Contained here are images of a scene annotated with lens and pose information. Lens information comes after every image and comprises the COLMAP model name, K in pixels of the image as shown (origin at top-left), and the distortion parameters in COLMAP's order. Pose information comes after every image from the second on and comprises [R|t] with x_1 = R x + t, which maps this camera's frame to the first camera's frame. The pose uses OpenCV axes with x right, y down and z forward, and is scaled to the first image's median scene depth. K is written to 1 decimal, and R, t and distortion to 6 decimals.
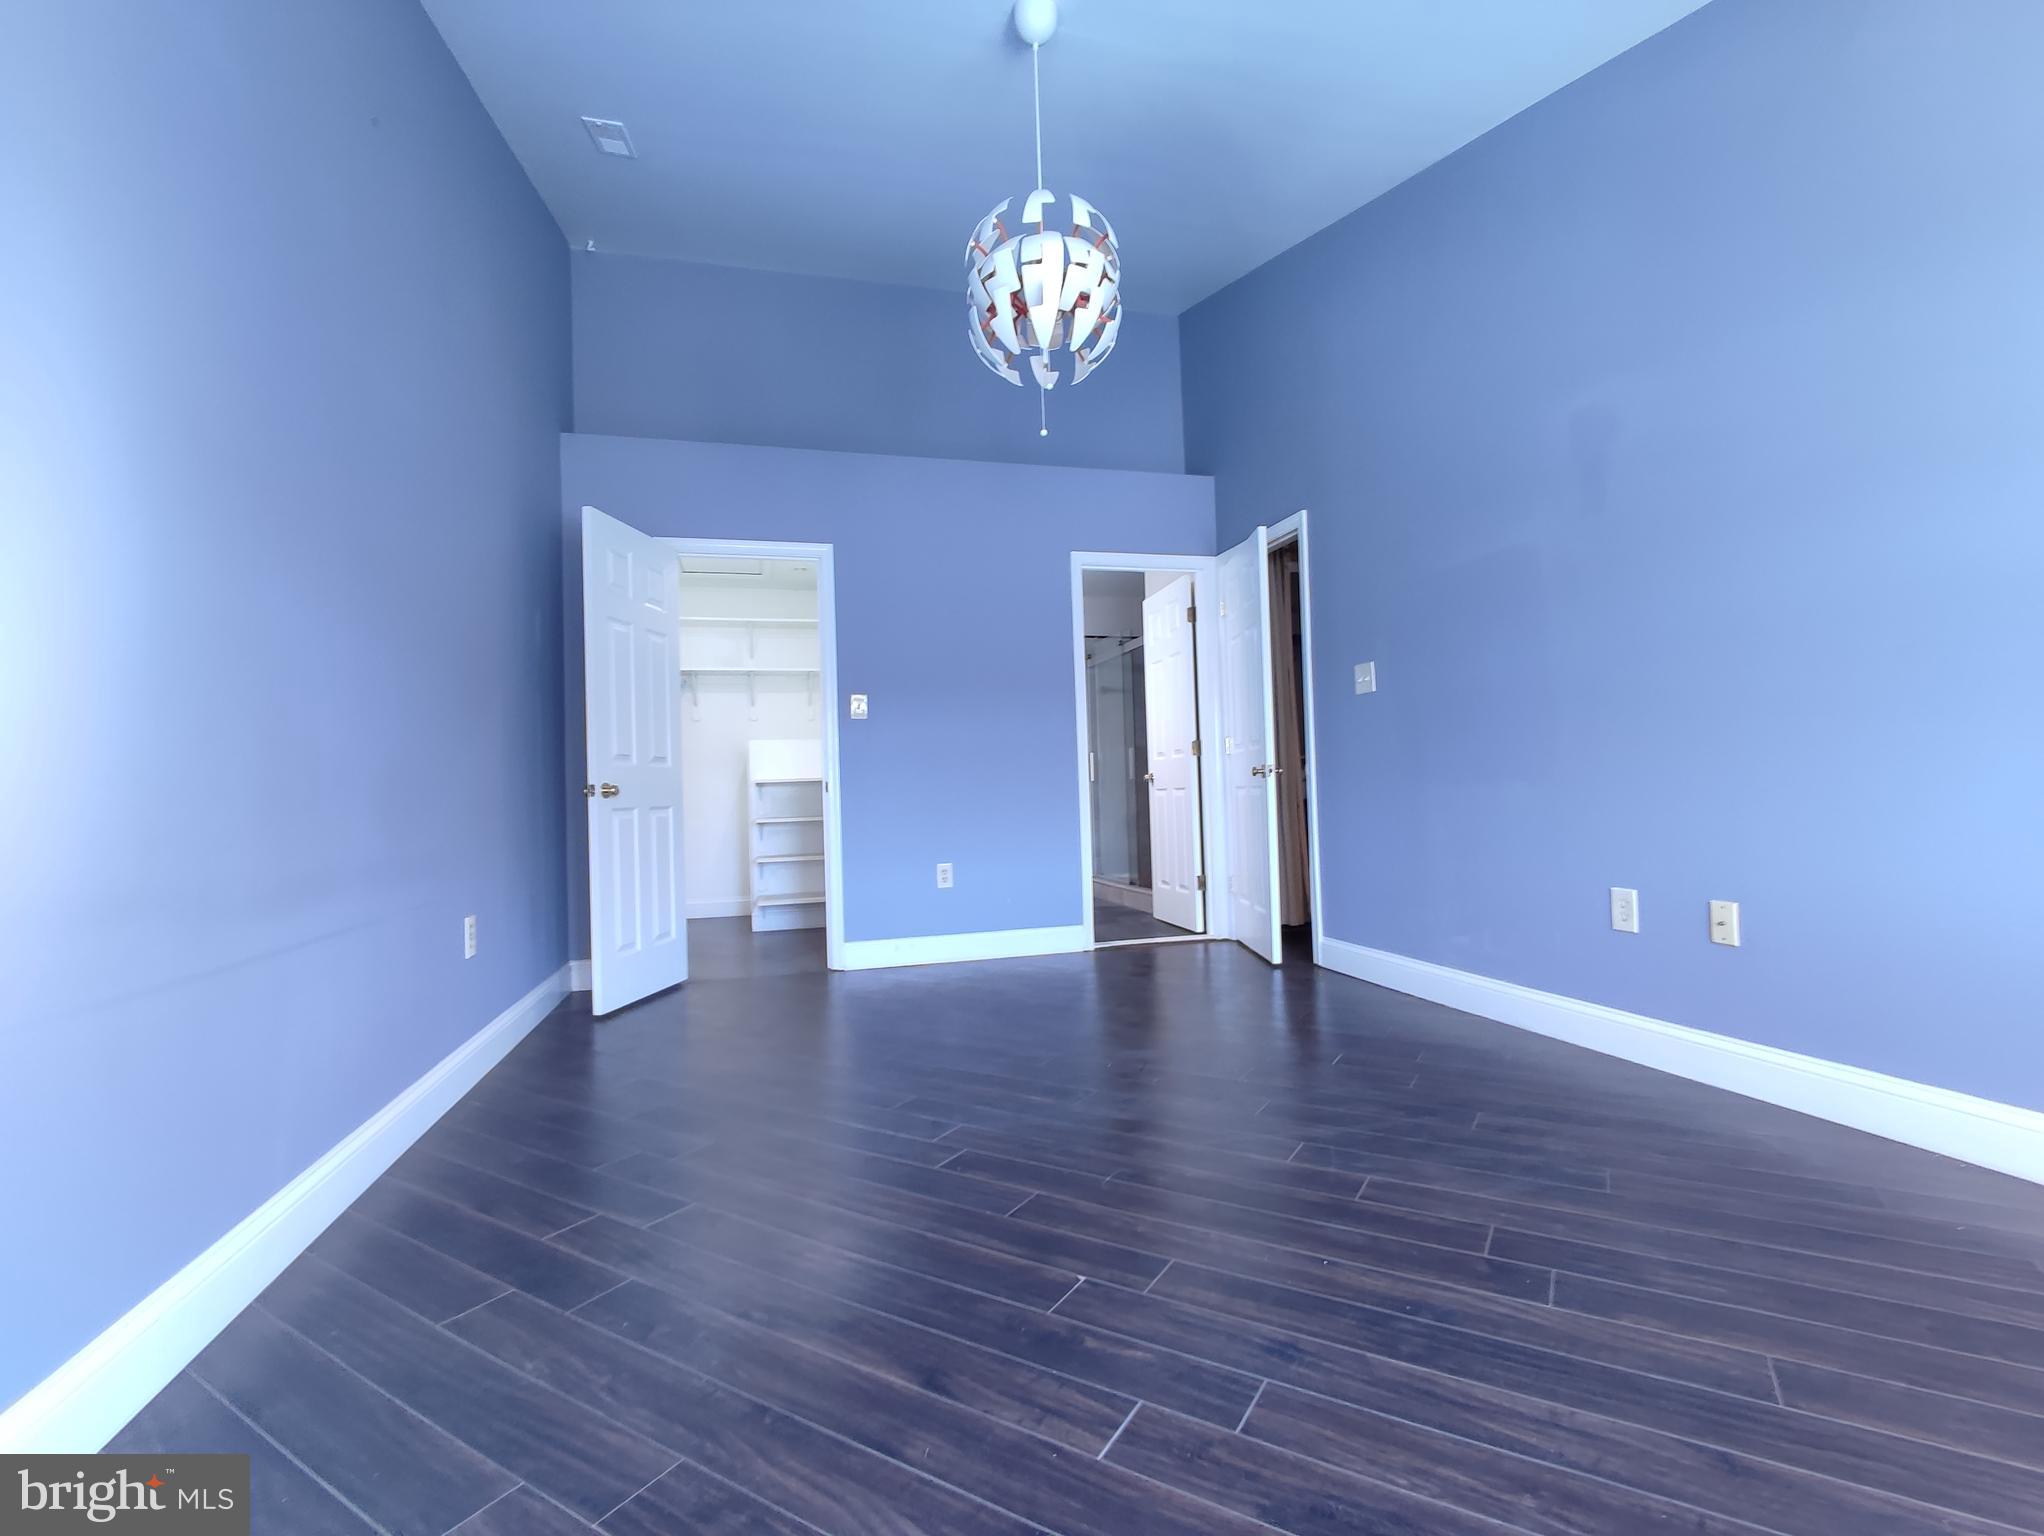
lens RADIAL K [[934.3, 0, 1021.6], [0, 934.3, 770.6], [0, 0, 1]] dist [-0.006706, 0.000215]
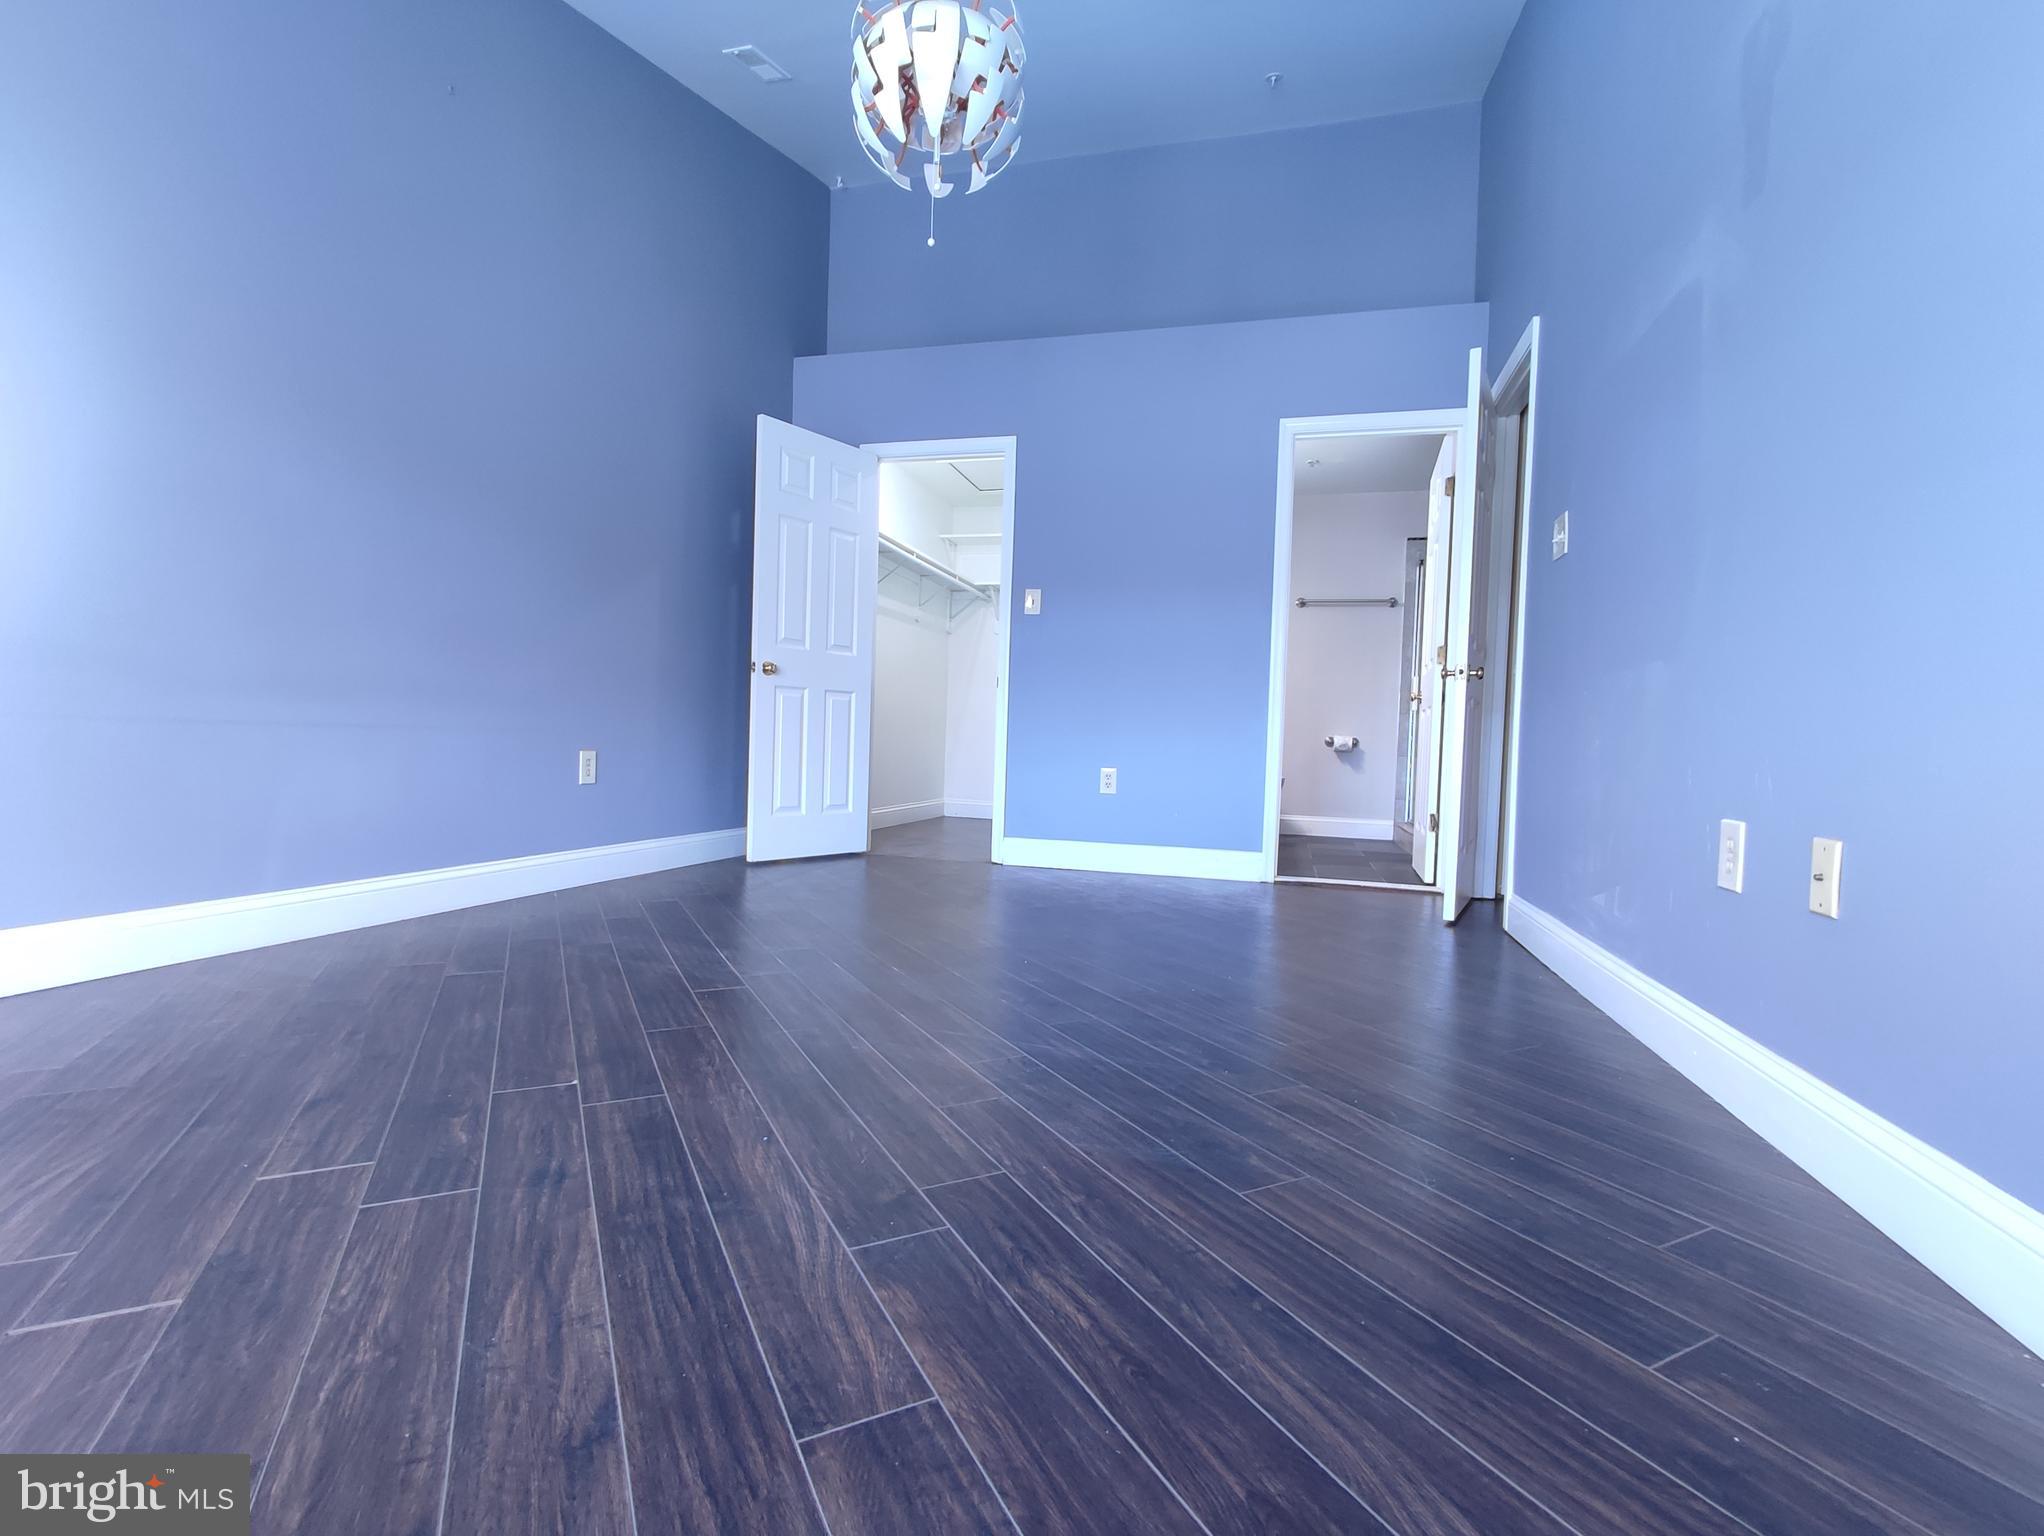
lens RADIAL K [[934.3, 0, 1021.6], [0, 934.3, 770.6], [0, 0, 1]] dist [-0.006706, 0.000215]
pose [[0.858867, 0.074790, -0.506709, 0.409101], [-0.048749, 0.996727, 0.064486, 0.057509], [0.509874, -0.030683, 0.859702, 0.177731]]
